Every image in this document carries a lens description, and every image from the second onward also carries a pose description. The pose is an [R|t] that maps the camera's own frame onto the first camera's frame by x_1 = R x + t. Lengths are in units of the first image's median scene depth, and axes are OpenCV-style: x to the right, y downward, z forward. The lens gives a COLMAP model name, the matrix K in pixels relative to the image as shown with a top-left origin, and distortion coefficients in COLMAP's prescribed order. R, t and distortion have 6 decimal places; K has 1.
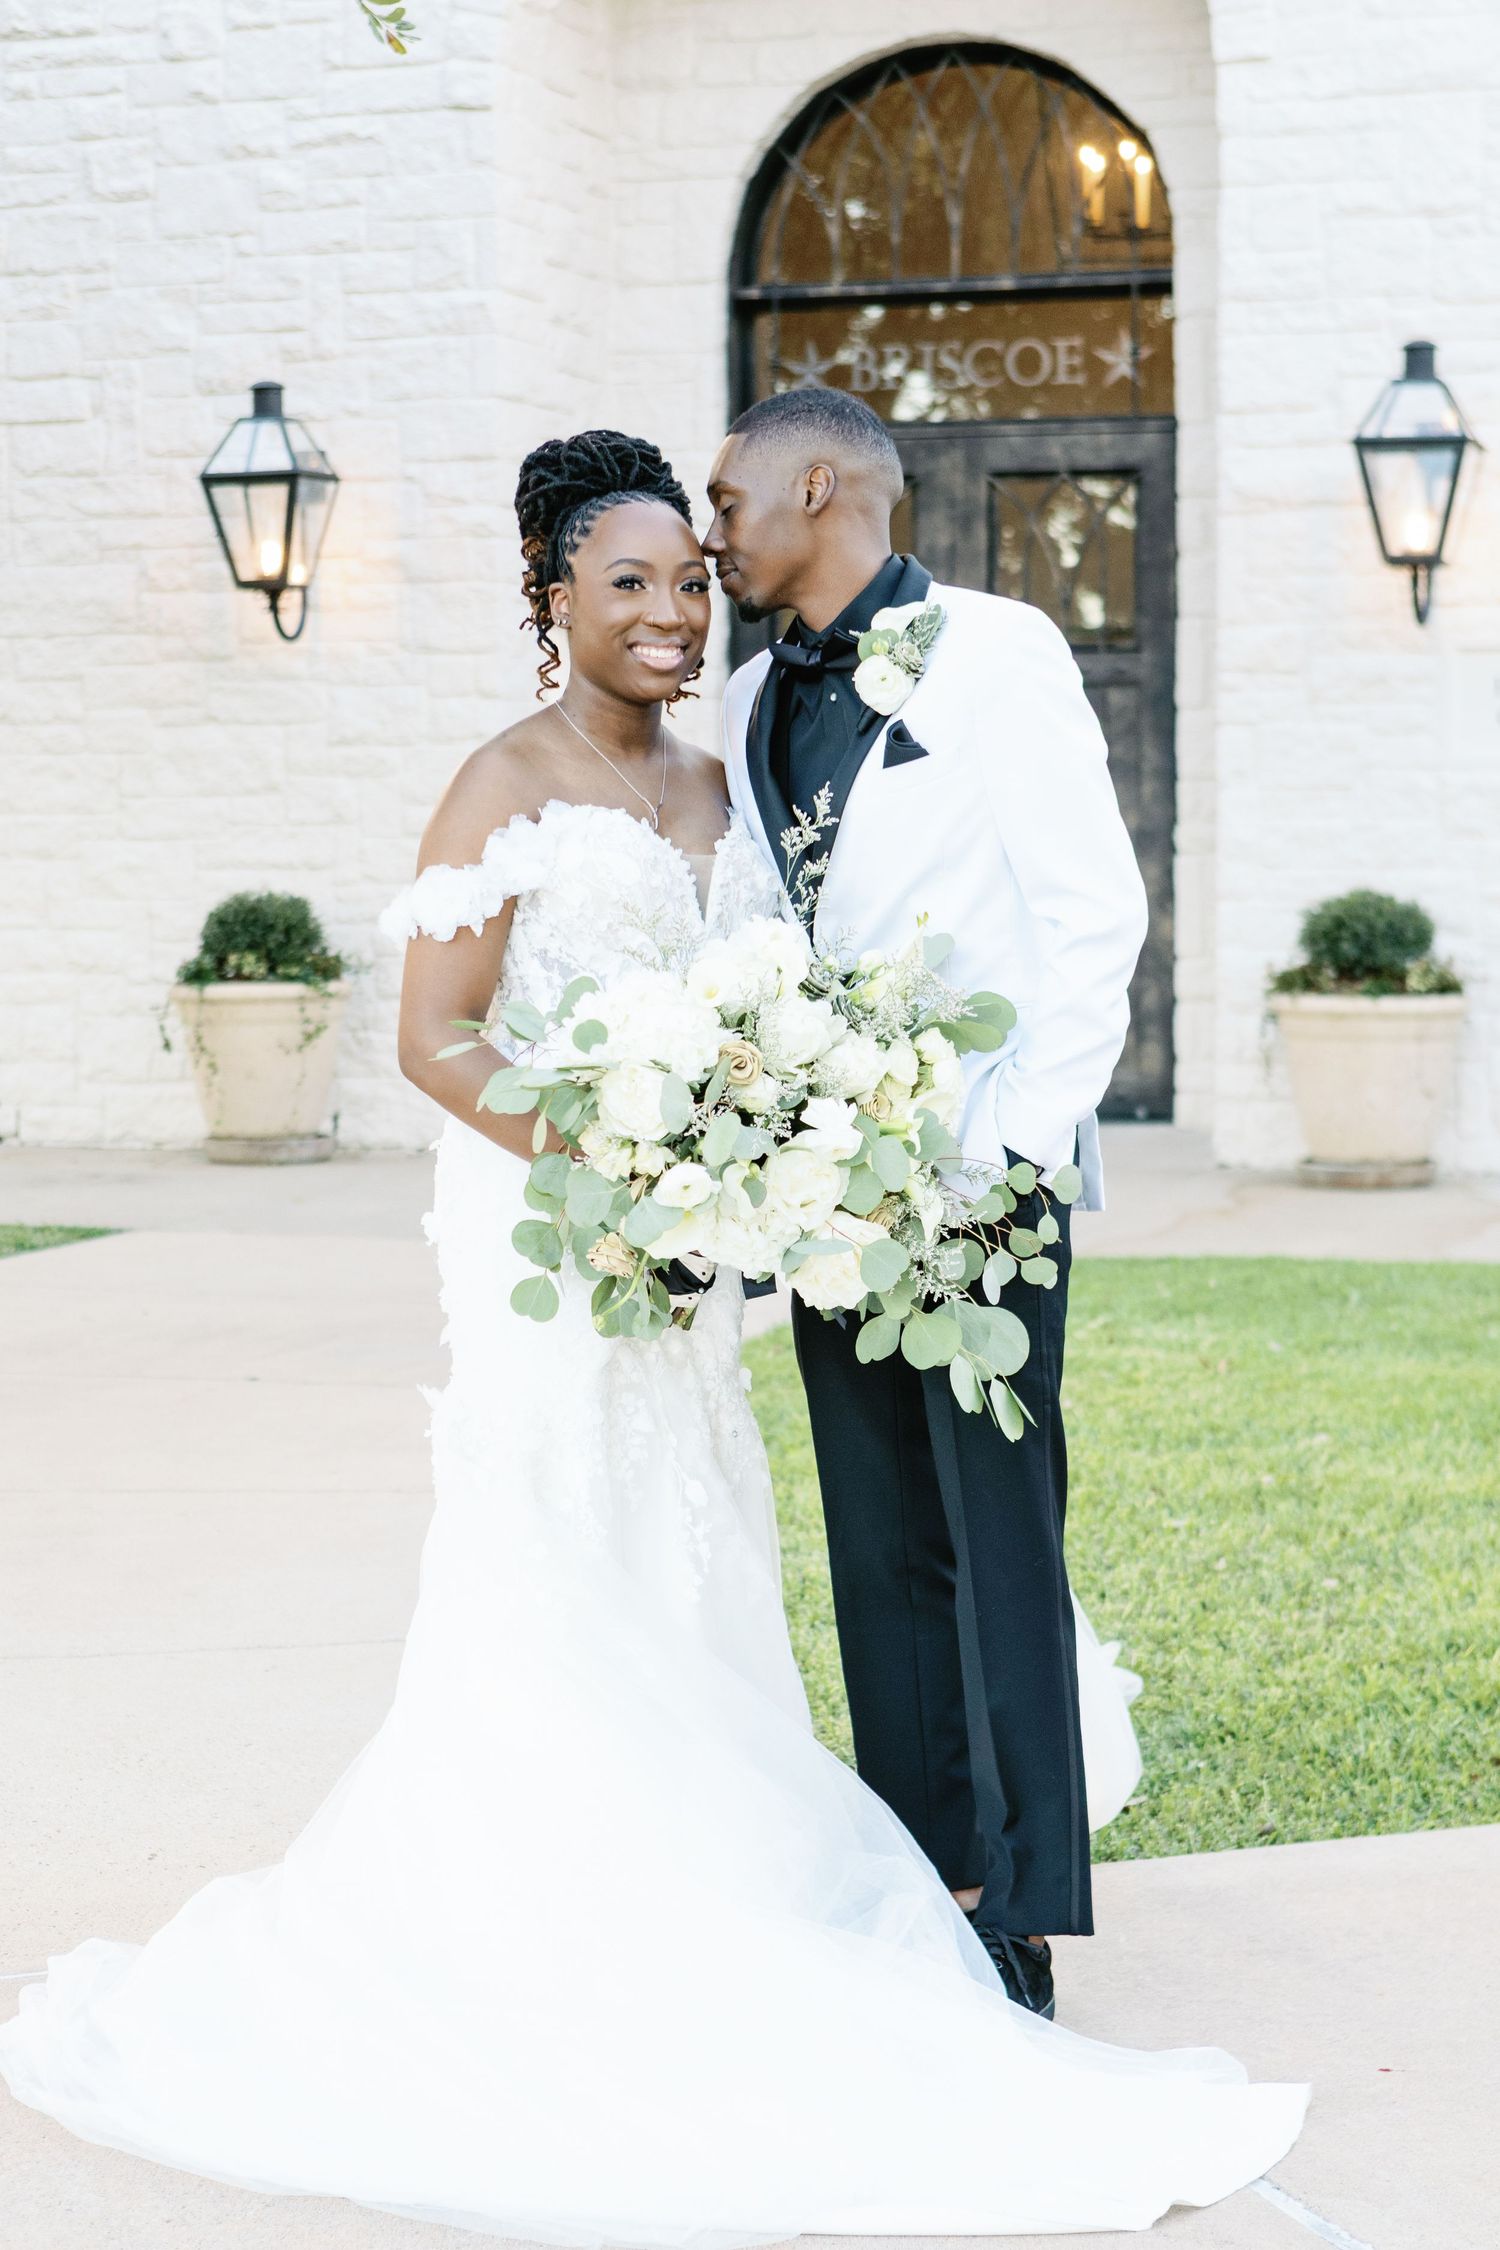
lens RADIAL K [[4320.3, 0, 781.6], [0, 4320.3, 1118.8], [0, 0, 1]] dist [-0.039308, -0.125533]
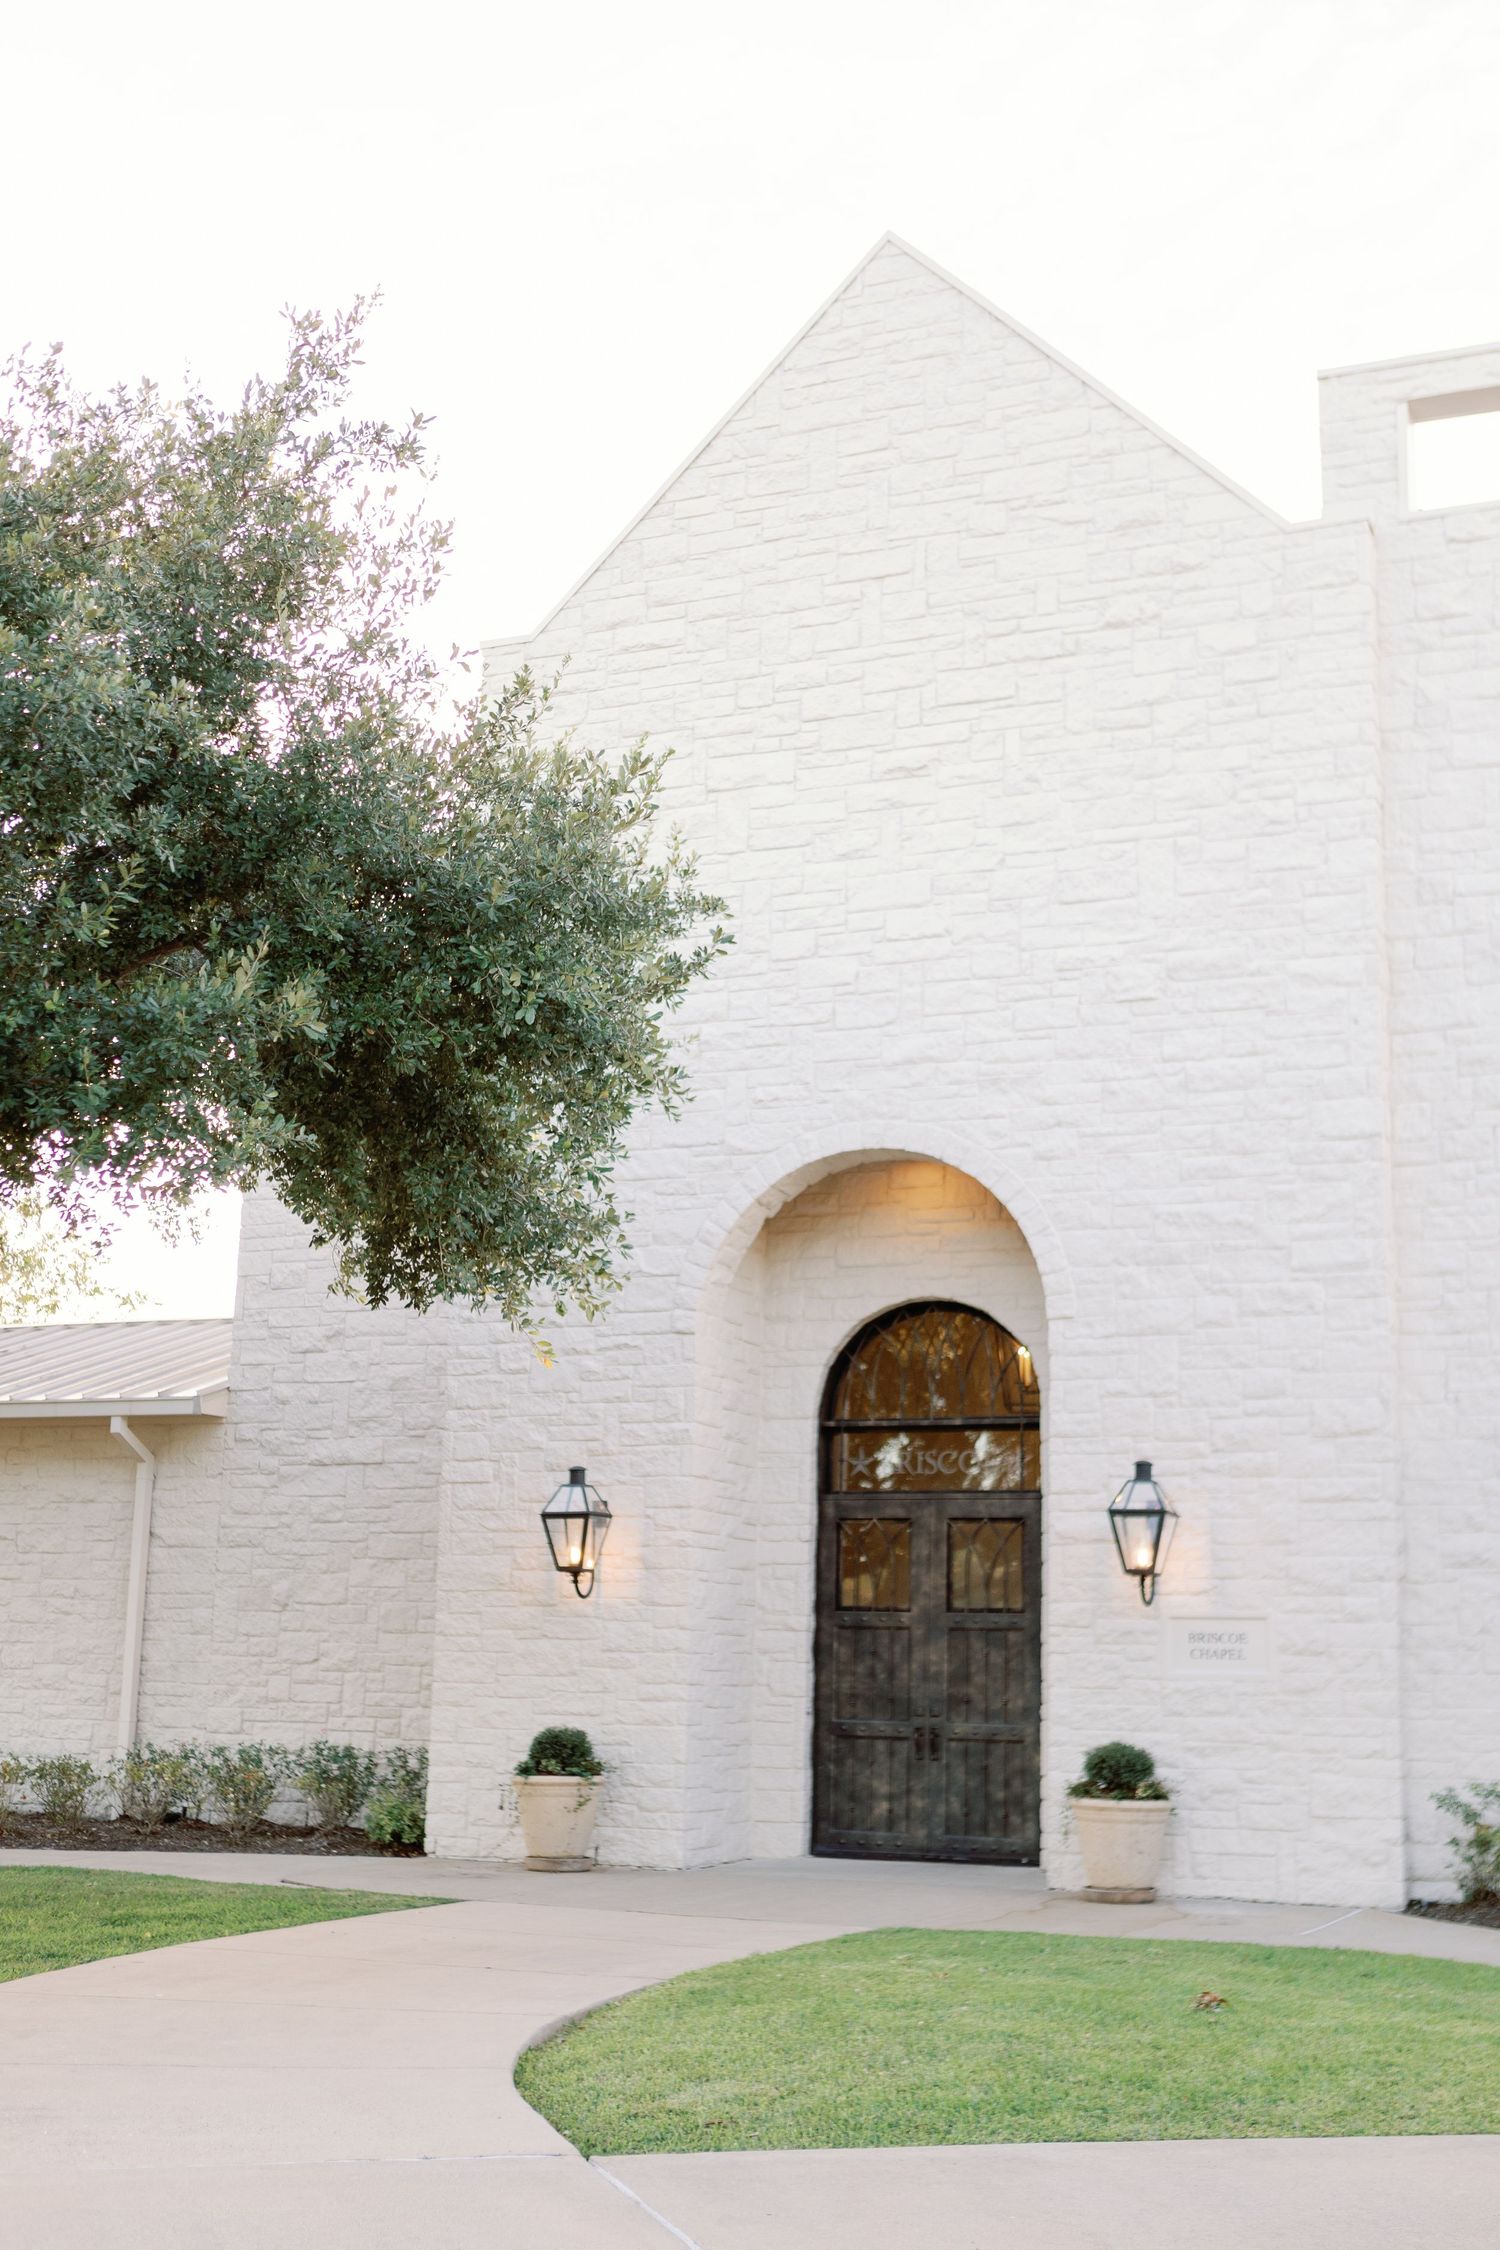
lens RADIAL K [[2571.3, 0, 750.0], [0, 2571.3, 1125.0], [0, 0, 1]] dist [-0.039193, -0.001690]
pose [[0.995267, 0.006408, -0.096970, 0.073304], [-0.033357, 0.959728, -0.278943, 0.006442], [0.091278, 0.280858, 0.955399, -0.171634]]
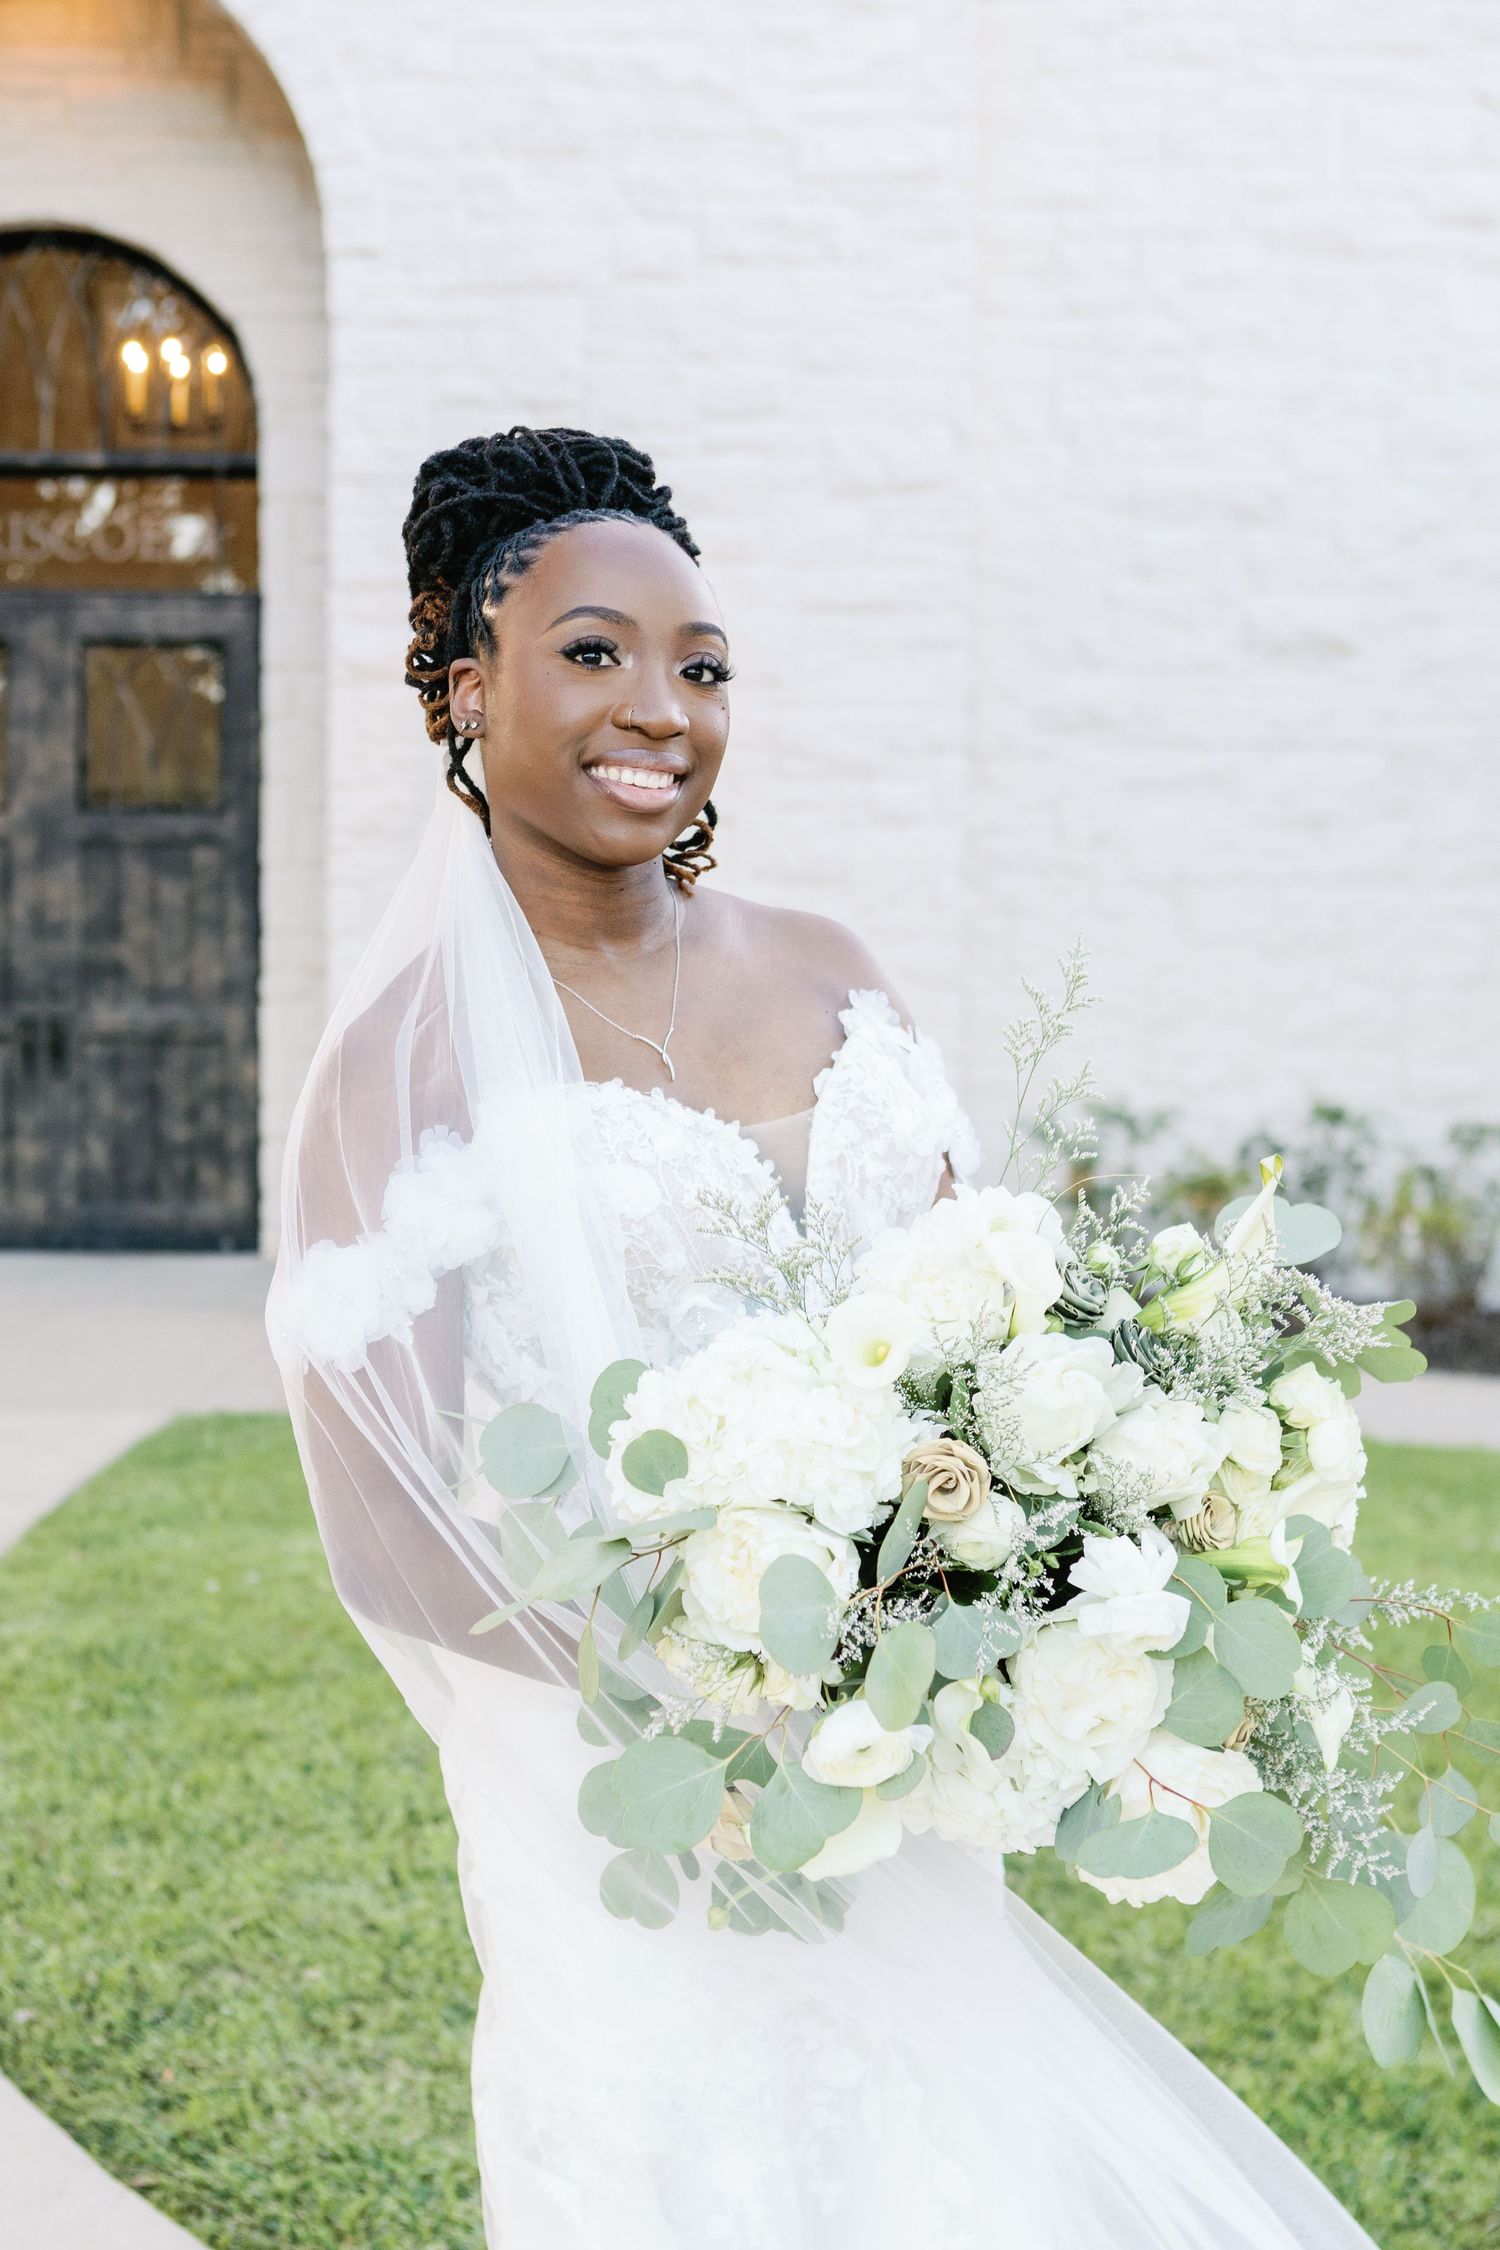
lens RADIAL K [[3449.1, 0, 701.5], [0, 3449.1, 1234.1], [0, 0, 1]] dist [-0.039689, 0.043686]
pose [[0.956941, -0.009802, 0.290116, -0.054046], [0.006502, 0.999903, 0.012335, -0.014598], [-0.290209, -0.009918, 0.956912, 0.156841]]
